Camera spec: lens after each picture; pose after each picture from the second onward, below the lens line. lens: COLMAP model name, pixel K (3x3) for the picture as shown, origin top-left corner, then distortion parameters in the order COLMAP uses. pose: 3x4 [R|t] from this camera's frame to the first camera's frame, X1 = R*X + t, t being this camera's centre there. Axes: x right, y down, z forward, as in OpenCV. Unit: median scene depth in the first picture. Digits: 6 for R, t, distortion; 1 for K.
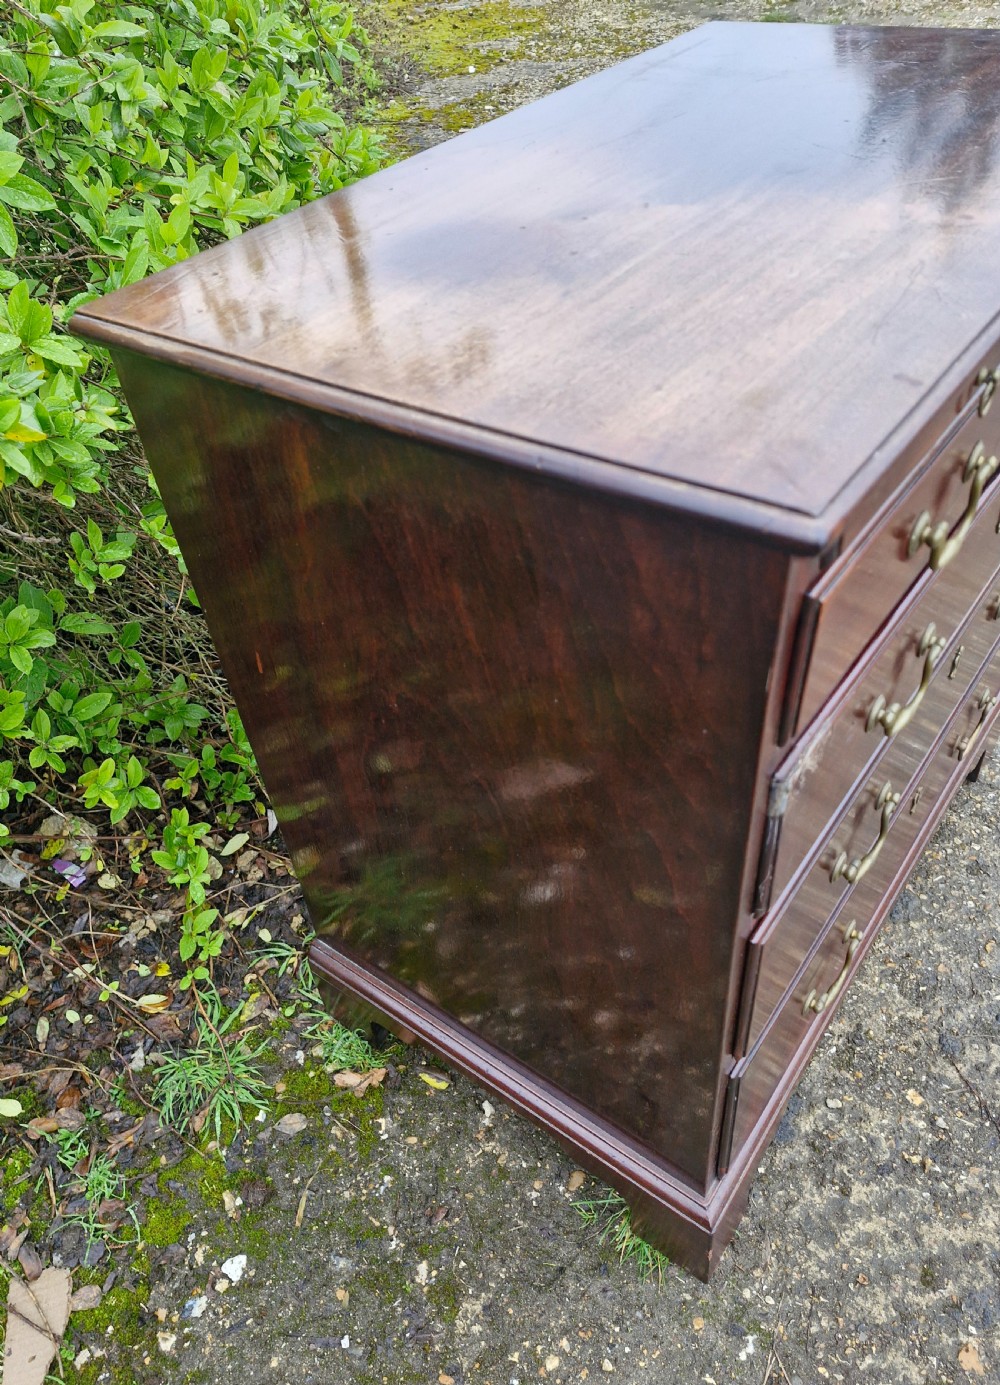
lens RADIAL K [[1015.3, 0, 470.6], [0, 1015.3, 695.9], [0, 0, 1]] dist [0.002605, 0.003180]
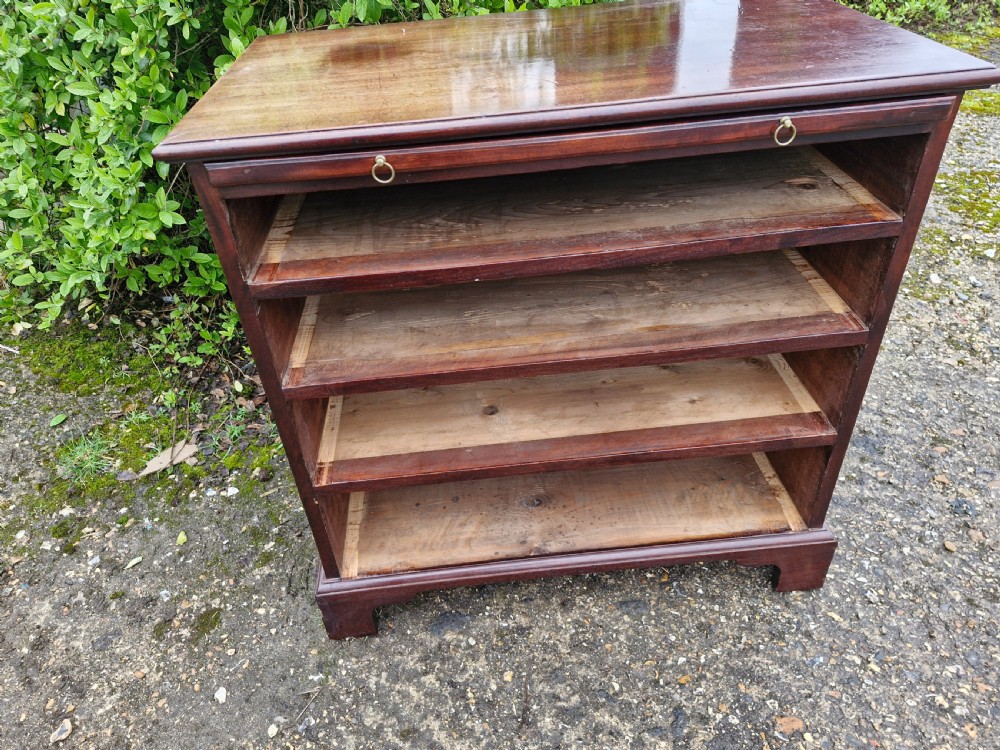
lens RADIAL K [[697.1, 0, 495.2], [0, 697.1, 371.3], [0, 0, 1]] dist [0.037123, -0.035655]
pose [[0.670309, 0.490235, -0.557096, 0.830340], [-0.497488, 0.853902, 0.152833, -0.146505], [0.550629, 0.174703, 0.816264, 0.070250]]
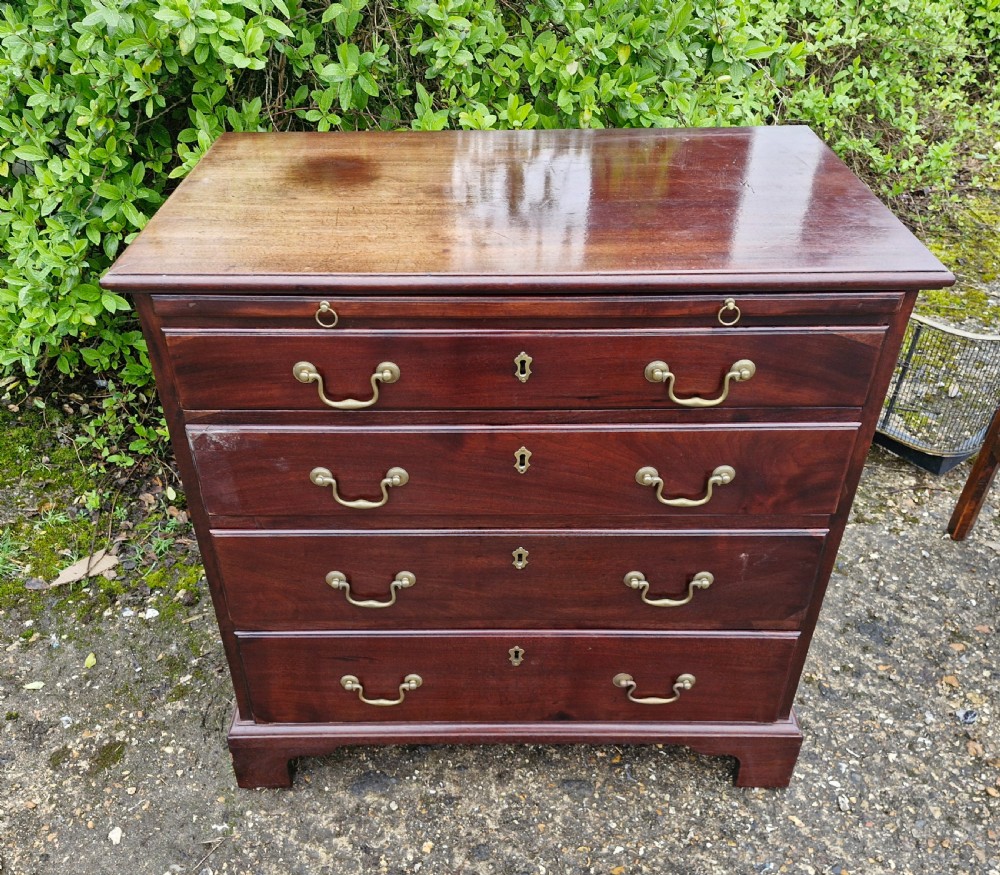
lens RADIAL K [[897.3, 0, 484.8], [0, 897.3, 476.9], [0, 0, 1]] dist [0.064180, -0.077219]
pose [[0.605753, 0.546996, -0.577805, 0.975060], [-0.572638, 0.803903, 0.160703, -0.262710], [0.552404, 0.233527, 0.800197, -0.054036]]
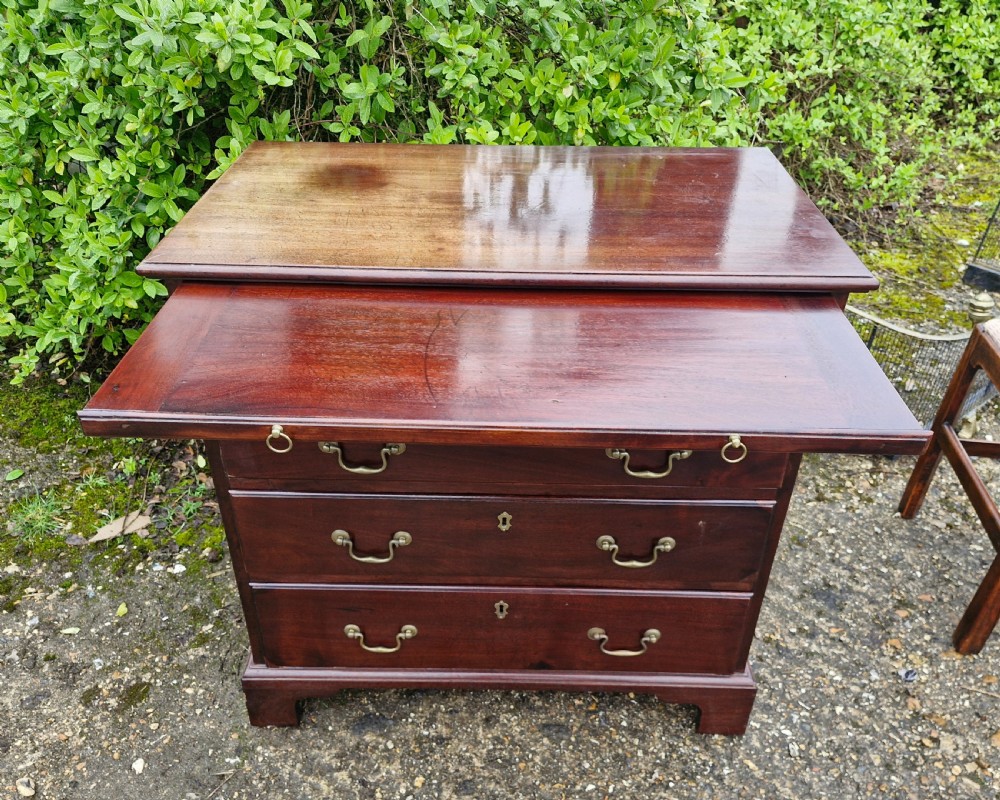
lens RADIAL K [[828.2, 0, 504.4], [0, 828.2, 438.3], [0, 0, 1]] dist [0.063894, -0.080245]
pose [[0.596944, 0.546226, -0.587618, 1.030775], [-0.590957, 0.794739, 0.138421, -0.280506], [0.542612, 0.264627, 0.797211, -0.070165]]
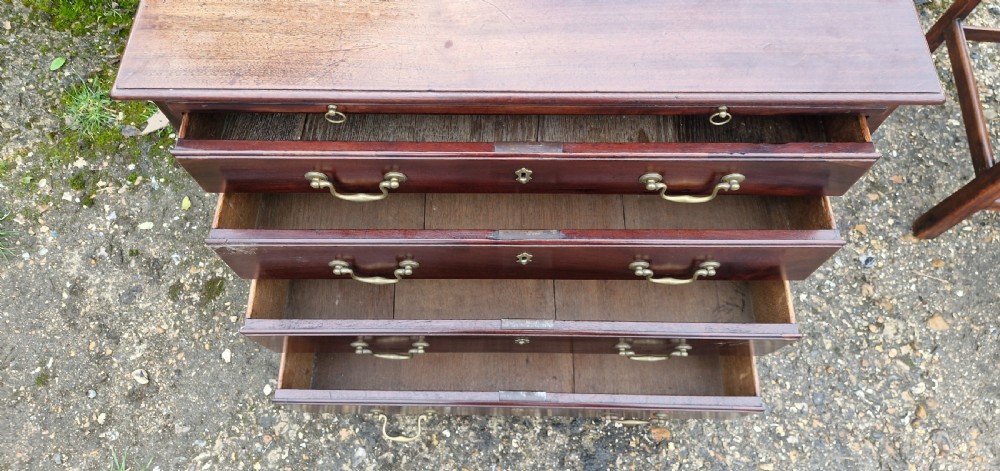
lens RADIAL K [[694.2, 0, 504.1], [0, 694.2, 168.3], [0, 0, 1]] dist [0.052682, -0.063549]
pose [[0.601502, 0.746404, -0.284739, 0.623670], [-0.573886, 0.651674, 0.495959, -0.582402], [0.555743, -0.134913, 0.820334, 0.037846]]
